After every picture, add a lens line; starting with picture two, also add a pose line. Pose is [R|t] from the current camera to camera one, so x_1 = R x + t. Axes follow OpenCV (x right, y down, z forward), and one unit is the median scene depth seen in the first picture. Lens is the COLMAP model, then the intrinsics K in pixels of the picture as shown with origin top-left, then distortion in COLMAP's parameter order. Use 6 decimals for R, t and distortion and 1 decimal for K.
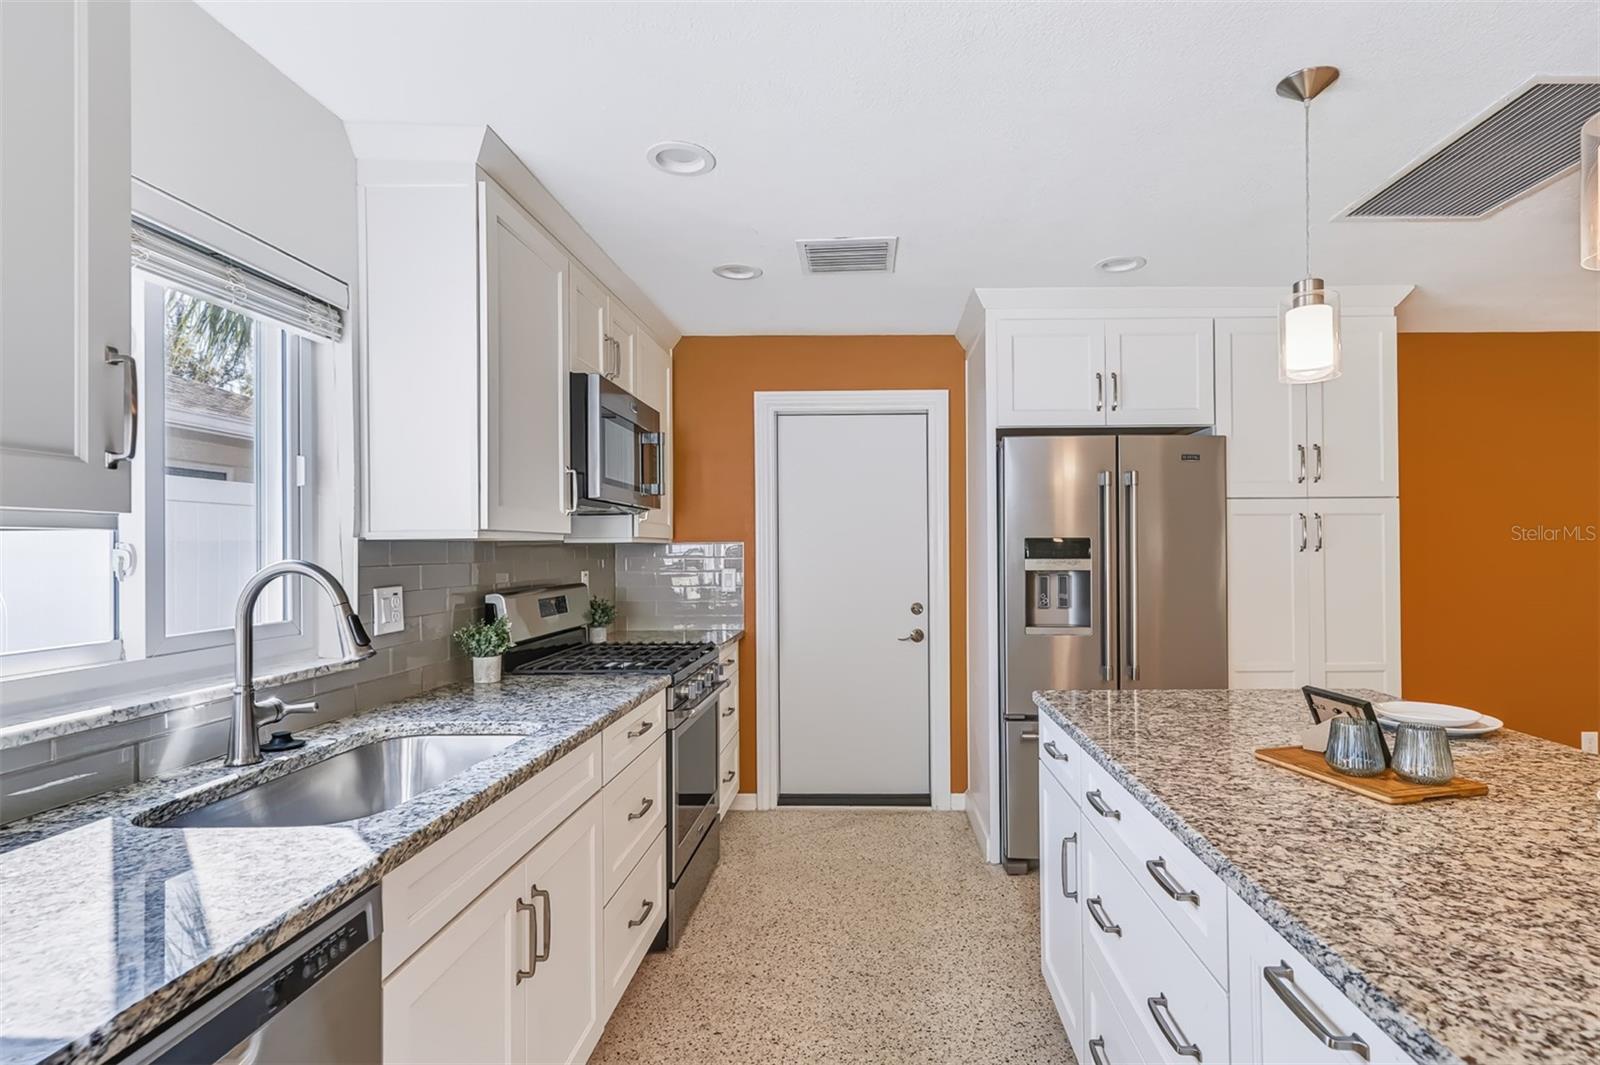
lens RADIAL K [[799.3, 0, 800.0], [0, 799.3, 532.5], [0, 0, 1]] dist [0.002512, 0.000194]
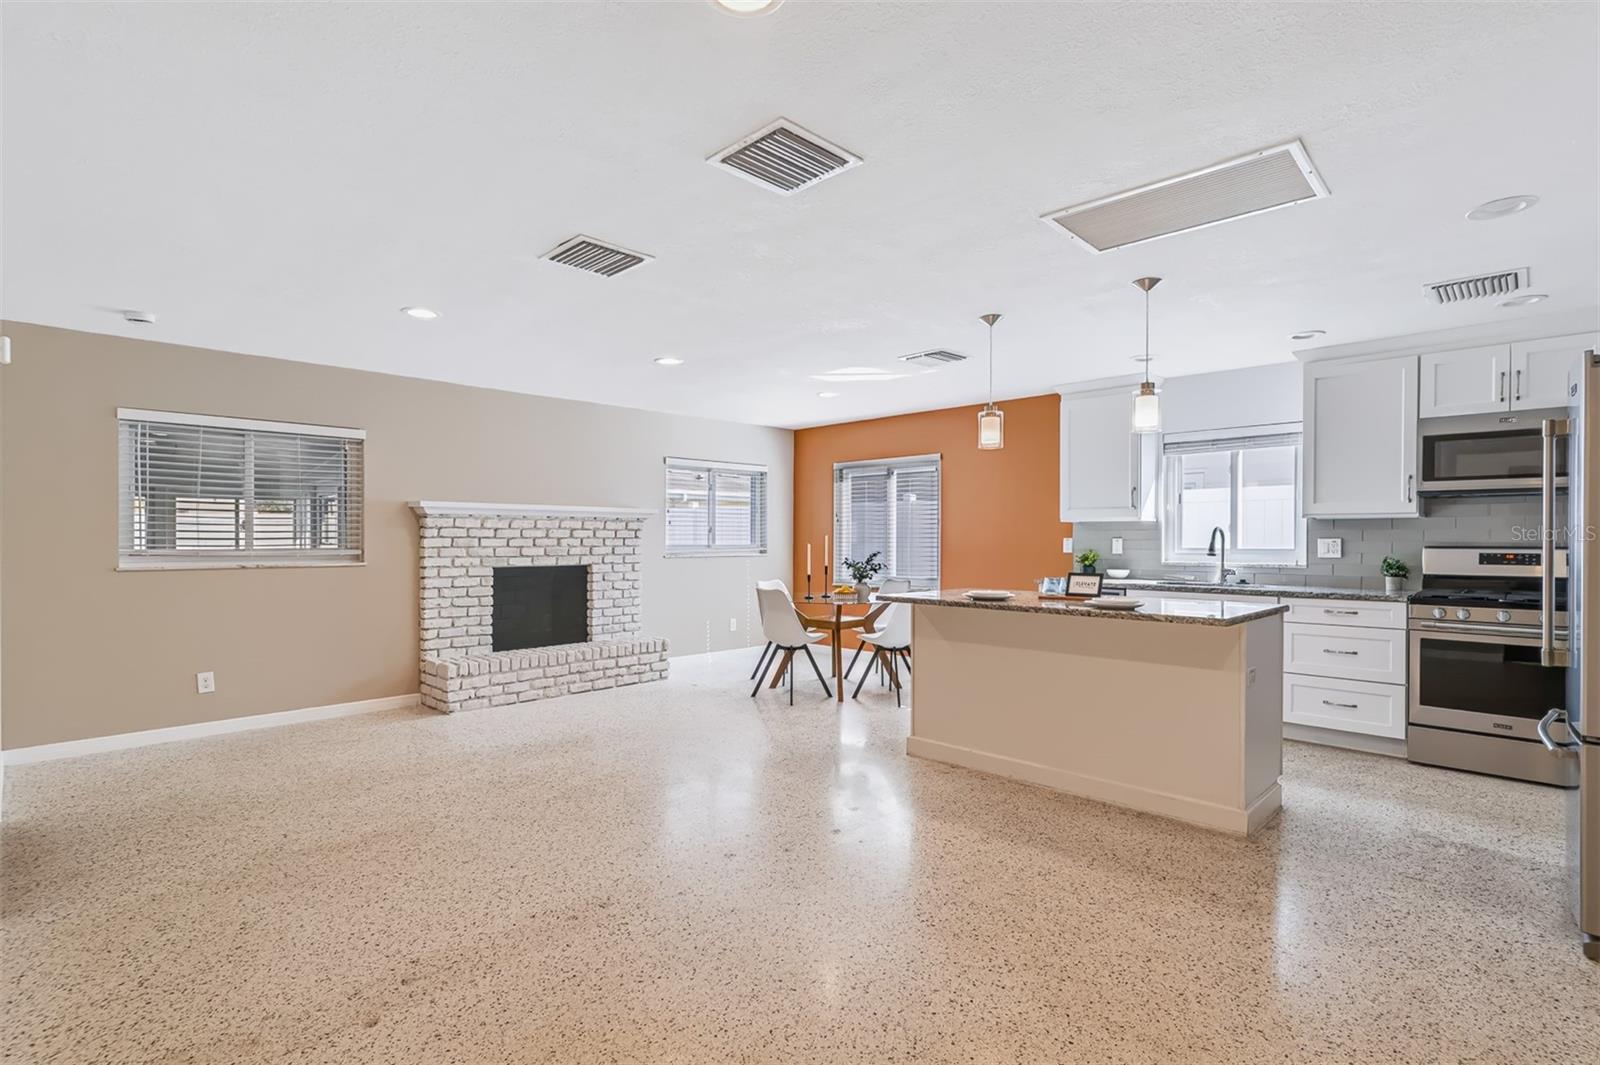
lens RADIAL K [[759.9, 0, 791.4], [0, 759.9, 532.8], [0, 0, 1]] dist [0.000627, 0.000223]
pose [[-0.691074, 0.004927, -0.722767, 1.573609], [0.019553, 0.999738, -0.011880, 0.032121], [0.722519, -0.022342, -0.690990, 0.978316]]
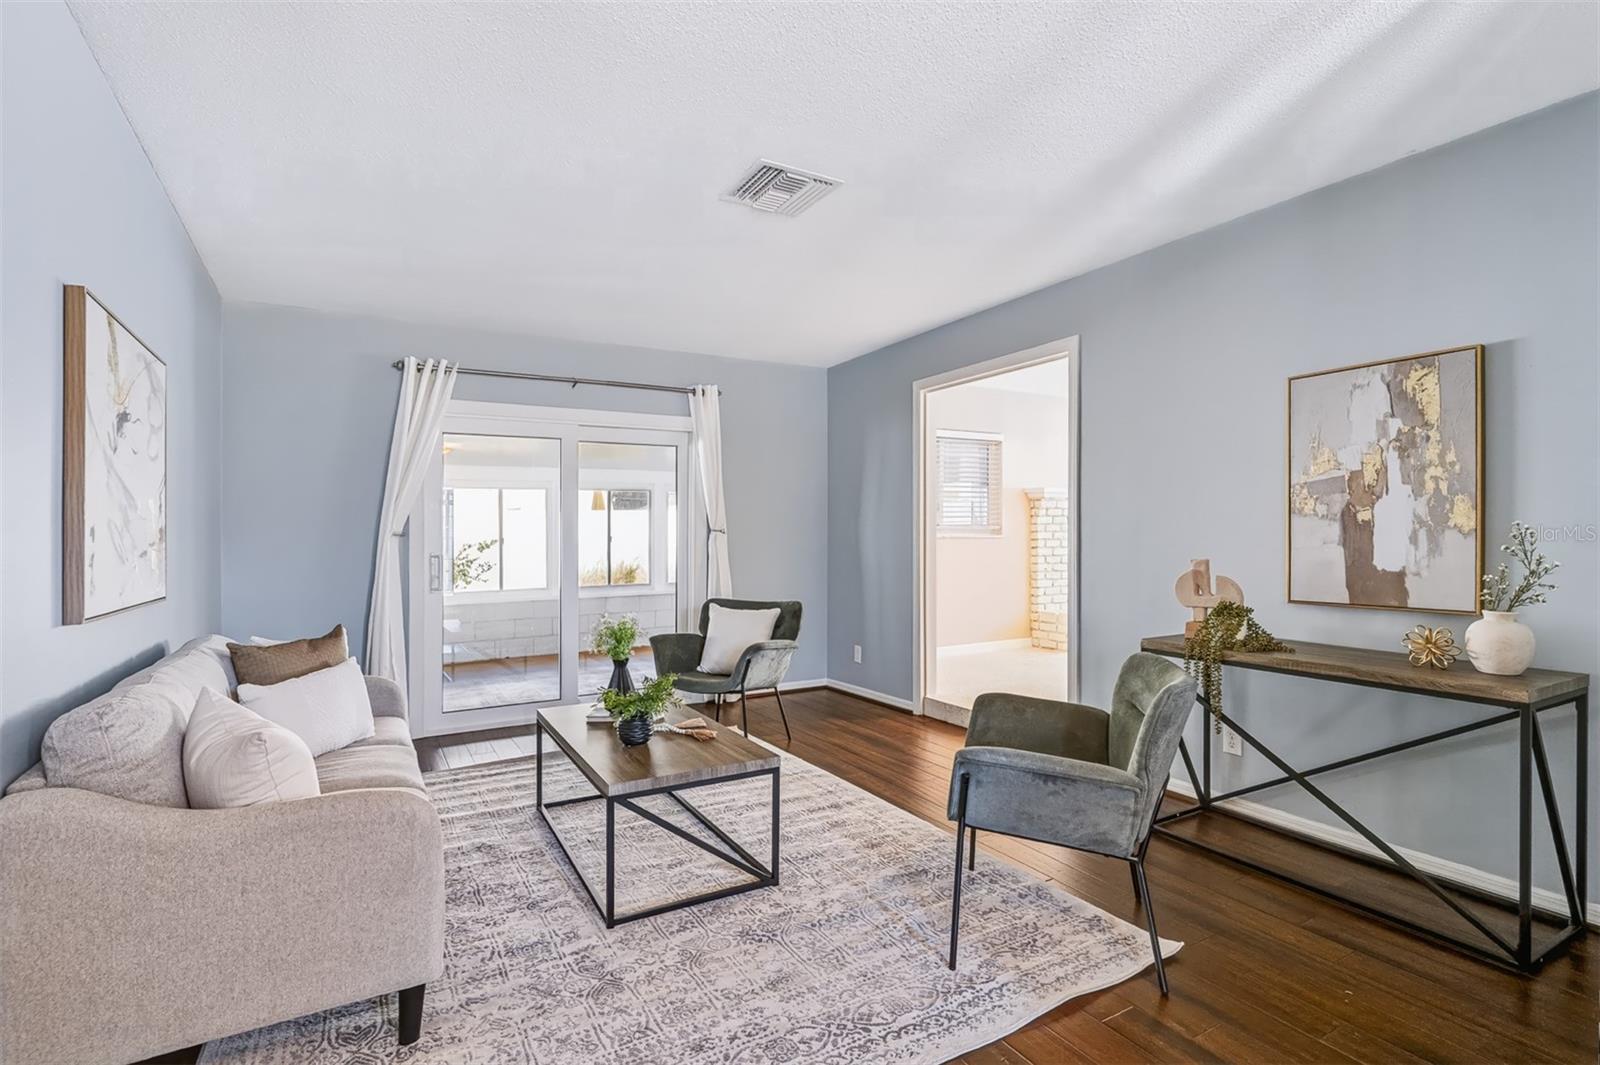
lens RADIAL K [[759.9, 0, 791.4], [0, 759.9, 532.8], [0, 0, 1]] dist [0.000627, 0.000223]
pose [[-0.861451, 0.012185, -0.507695, 2.678693], [0.020145, 0.999745, -0.010188, 0.063572], [0.507441, -0.019004, -0.861477, 0.718793]]
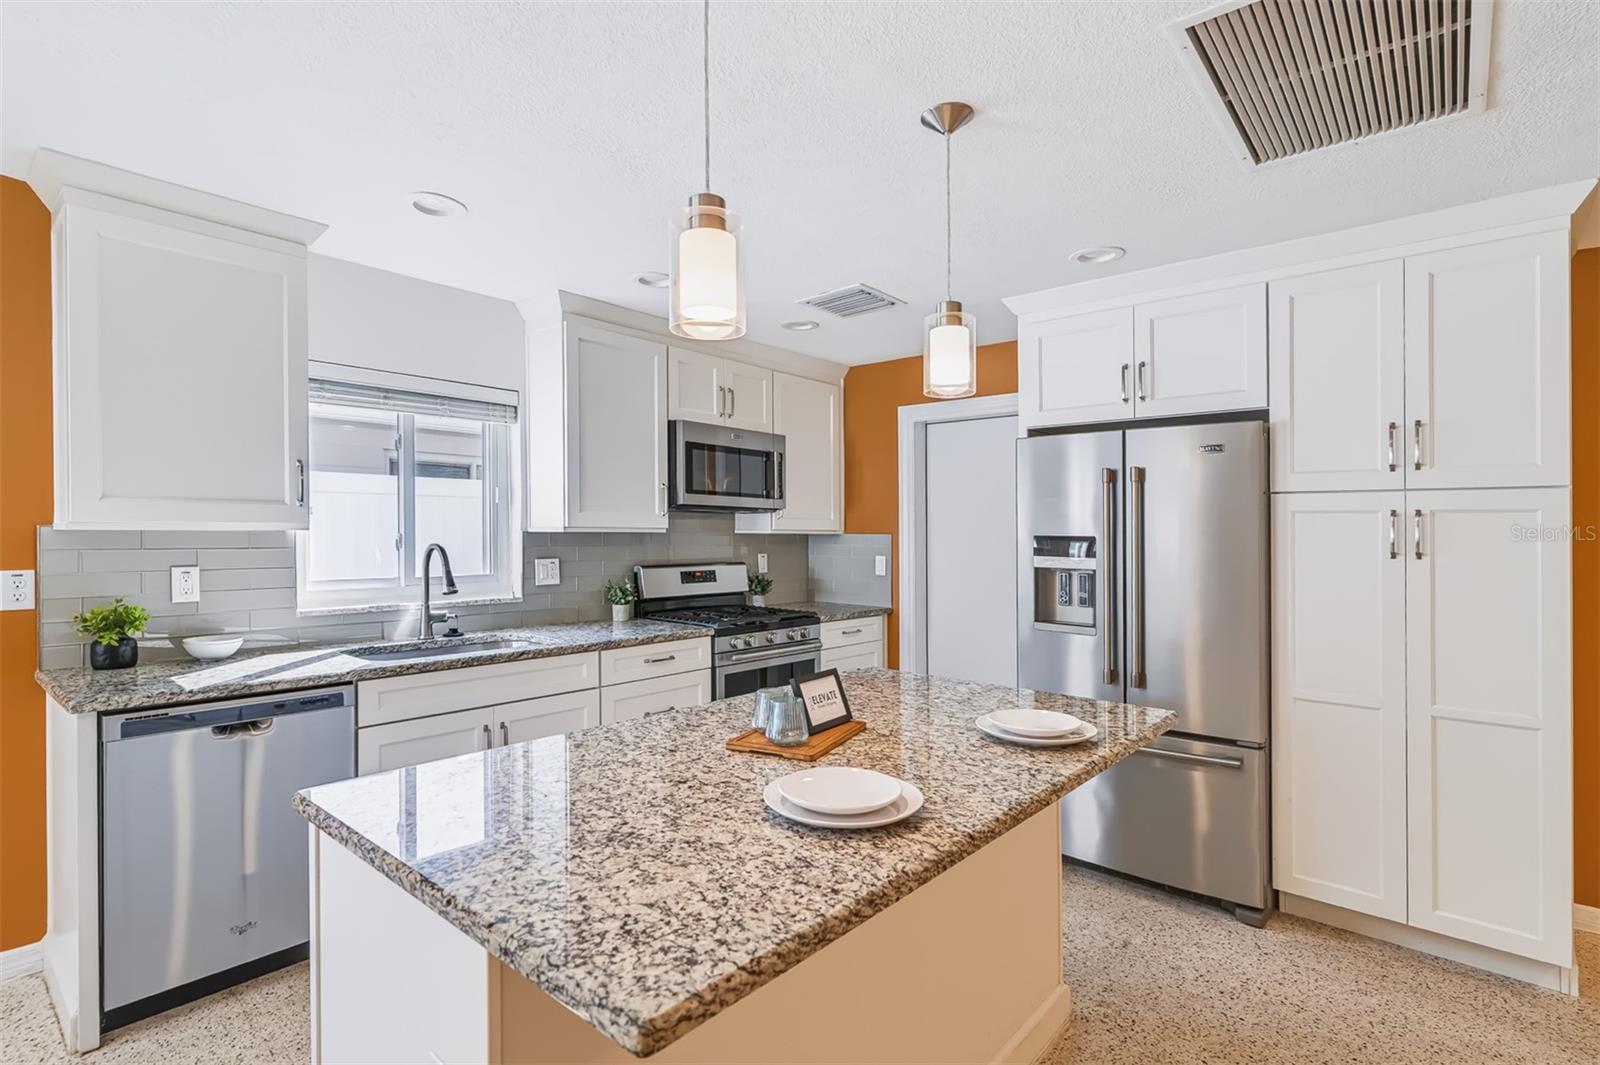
lens RADIAL K [[759.9, 0, 791.4], [0, 759.9, 532.8], [0, 0, 1]] dist [0.000627, 0.000223]
pose [[0.764488, 0.014508, -0.644474, 0.677405], [-0.001146, 0.999776, 0.021147, -0.017023], [0.644637, -0.015428, 0.764333, 0.046044]]
